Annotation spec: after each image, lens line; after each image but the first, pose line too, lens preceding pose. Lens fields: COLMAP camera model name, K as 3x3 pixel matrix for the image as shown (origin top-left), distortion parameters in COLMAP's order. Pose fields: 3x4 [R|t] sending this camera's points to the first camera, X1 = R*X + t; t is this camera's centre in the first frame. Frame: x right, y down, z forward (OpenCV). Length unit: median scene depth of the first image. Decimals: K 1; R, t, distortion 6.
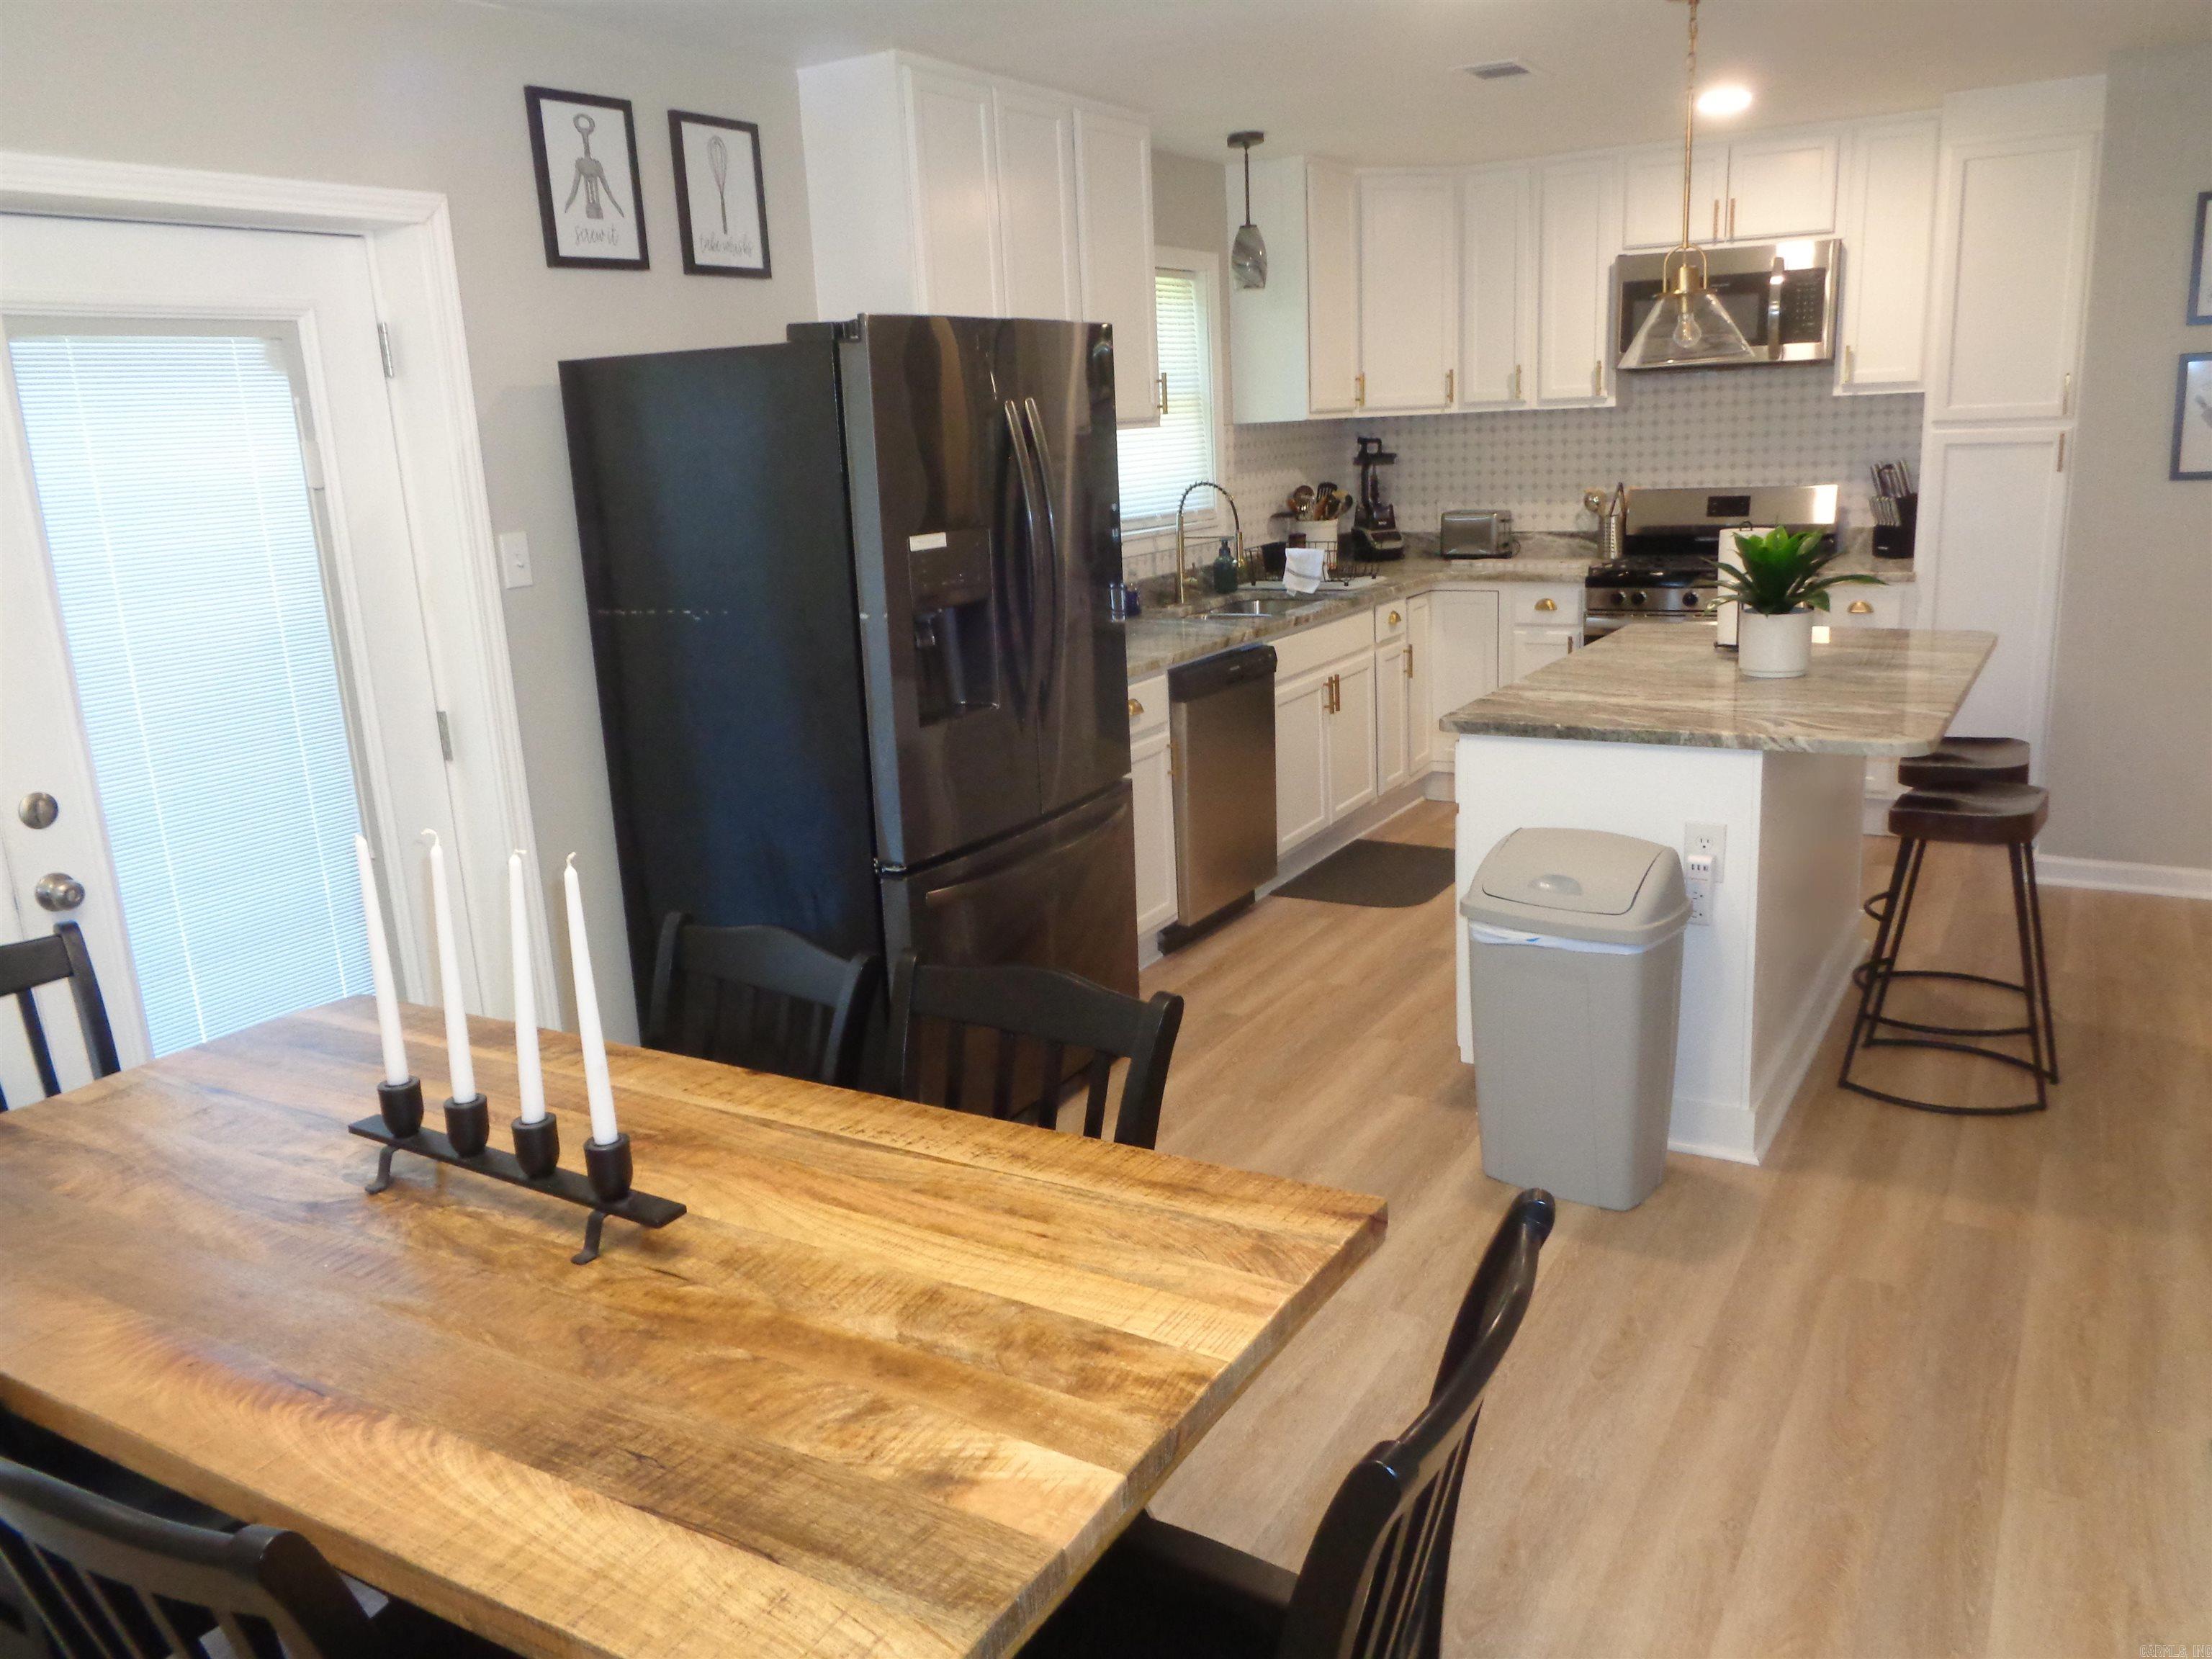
lens RADIAL K [[1648.8, 0, 1110.4], [0, 1648.8, 820.2], [0, 0, 1]] dist [-0.005926, -0.002508]
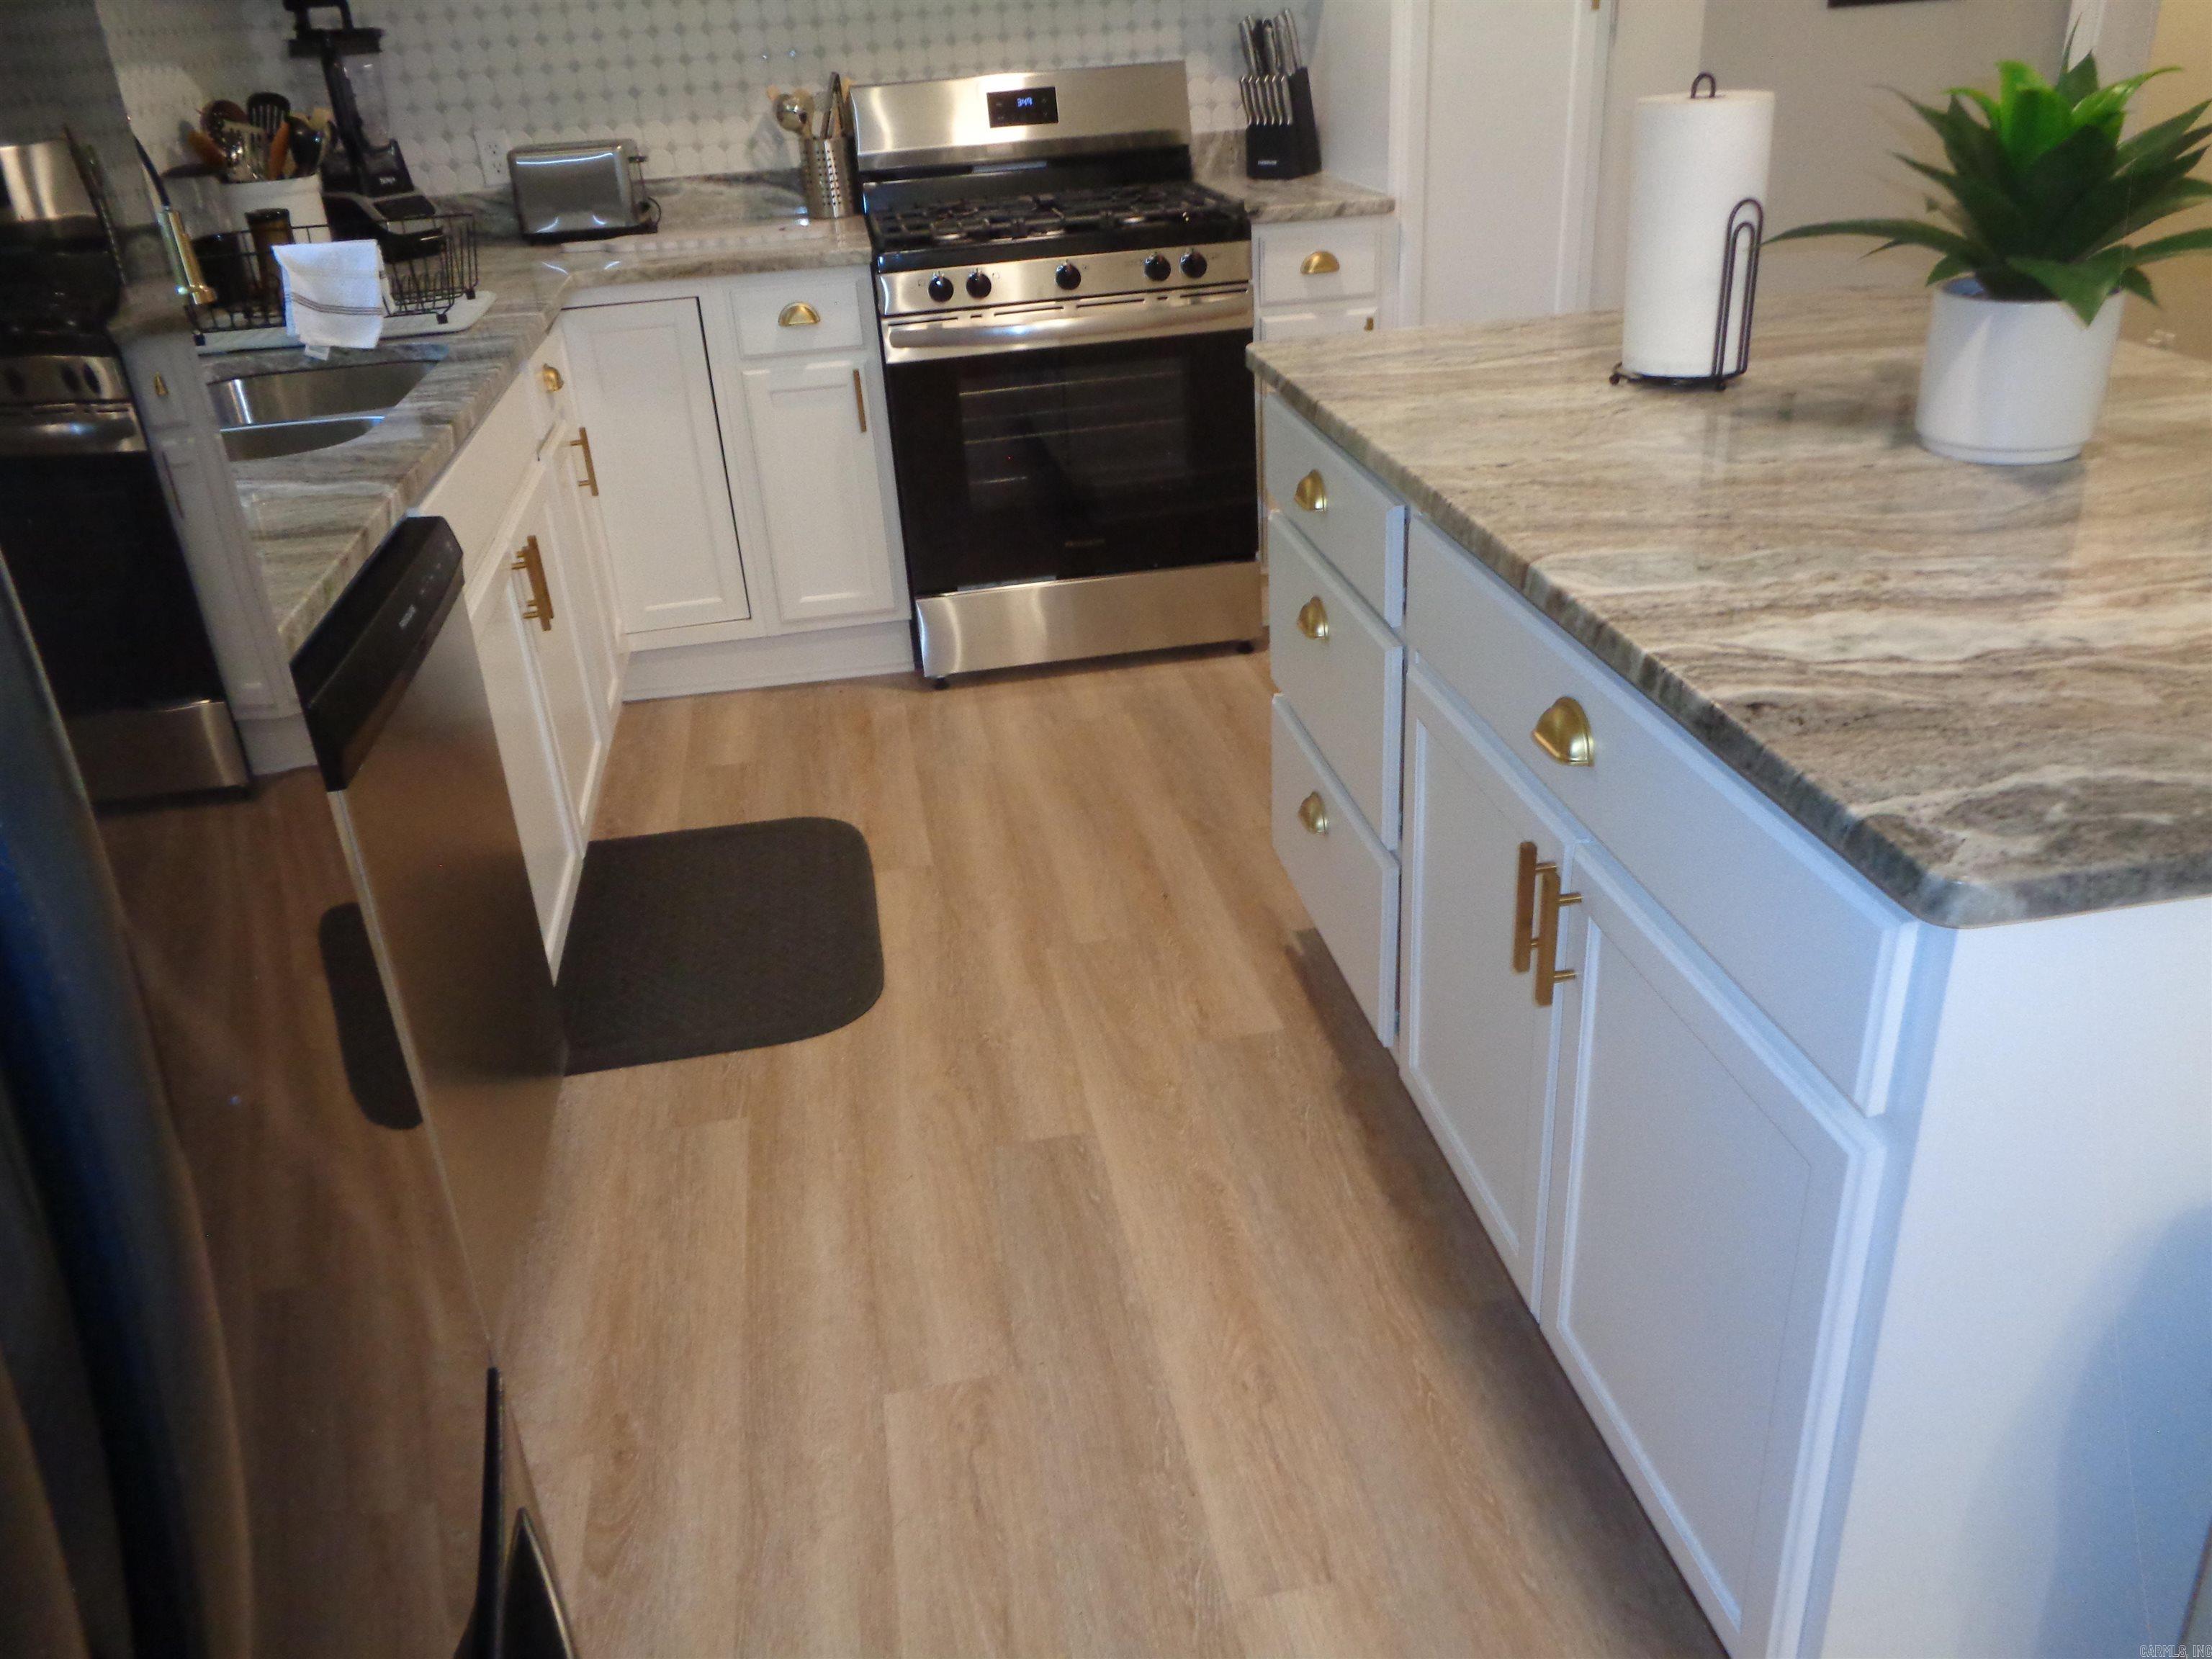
lens RADIAL K [[1648.8, 0, 1110.4], [0, 1648.8, 820.2], [0, 0, 1]] dist [-0.005926, -0.002508]
pose [[0.755942, -0.290655, 0.586577, -0.020240], [0.175126, 0.953160, 0.246609, -0.086526], [-0.630780, -0.083697, 0.771435, 0.499264]]
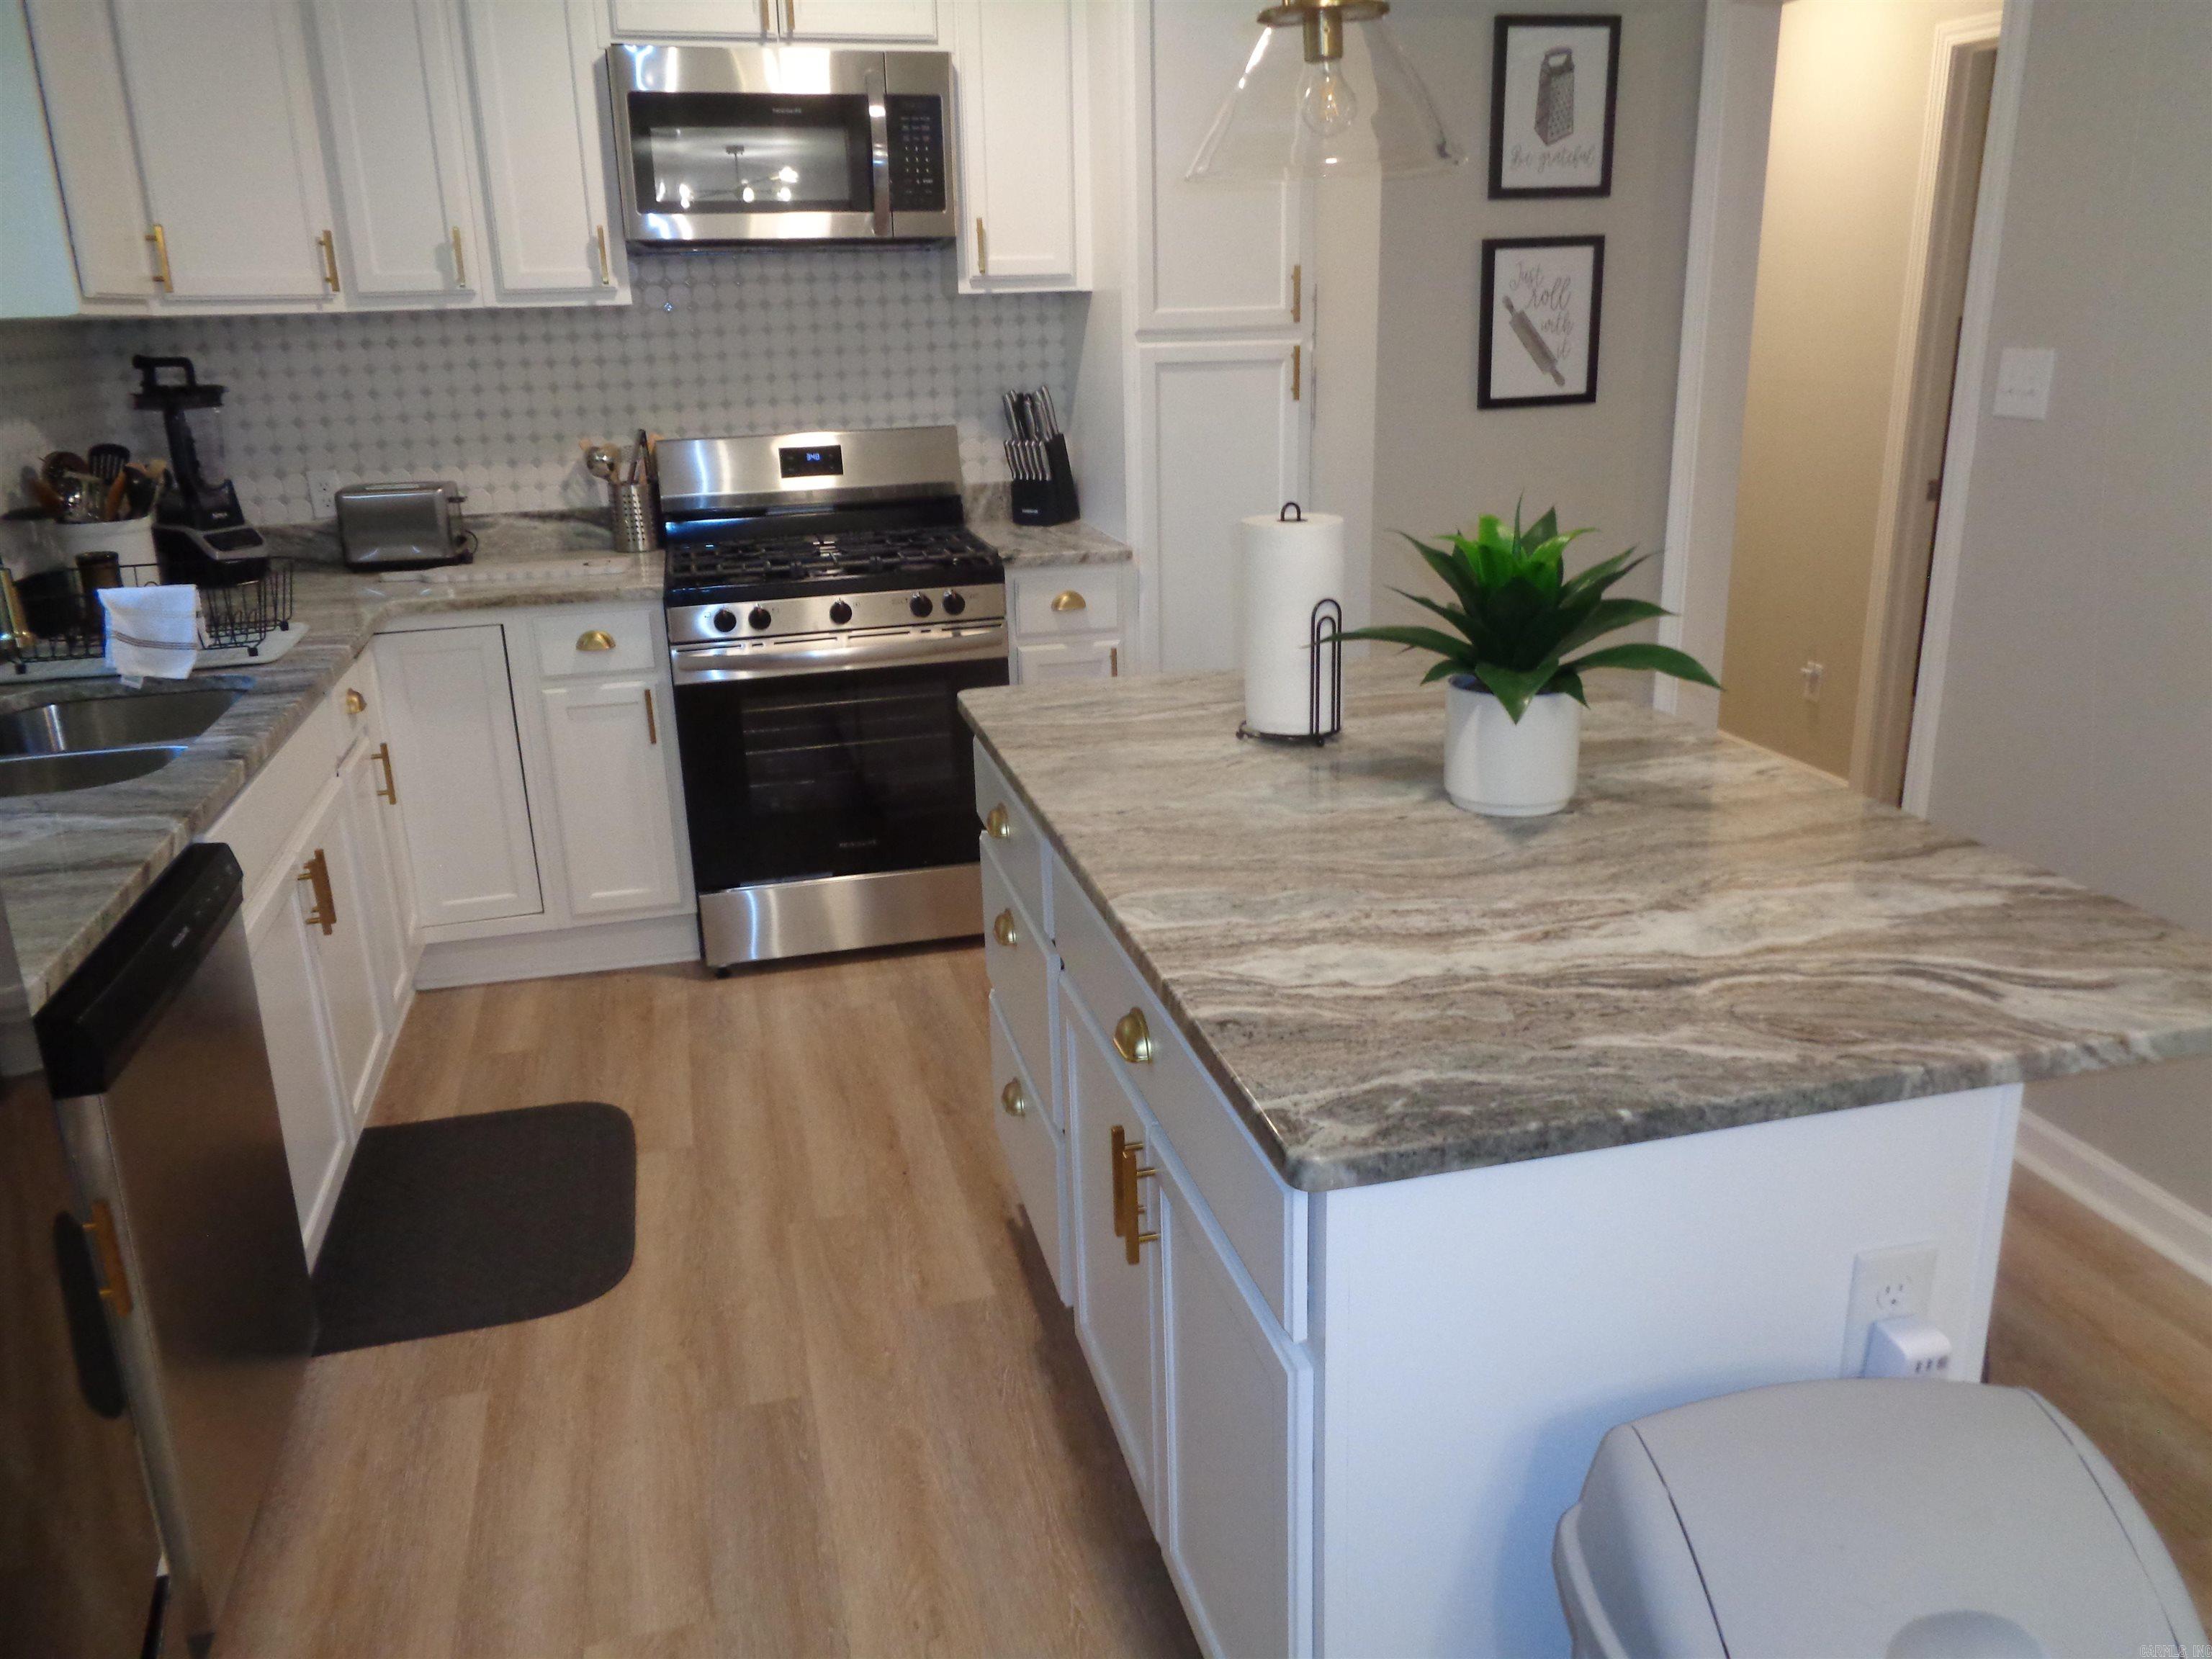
lens RADIAL K [[1648.8, 0, 1110.4], [0, 1648.8, 820.2], [0, 0, 1]] dist [-0.005926, -0.002508]
pose [[0.699512, -0.188806, 0.689228, -0.026125], [0.162887, 0.981204, 0.103473, -0.096534], [-0.695809, 0.039886, 0.717118, 0.439936]]
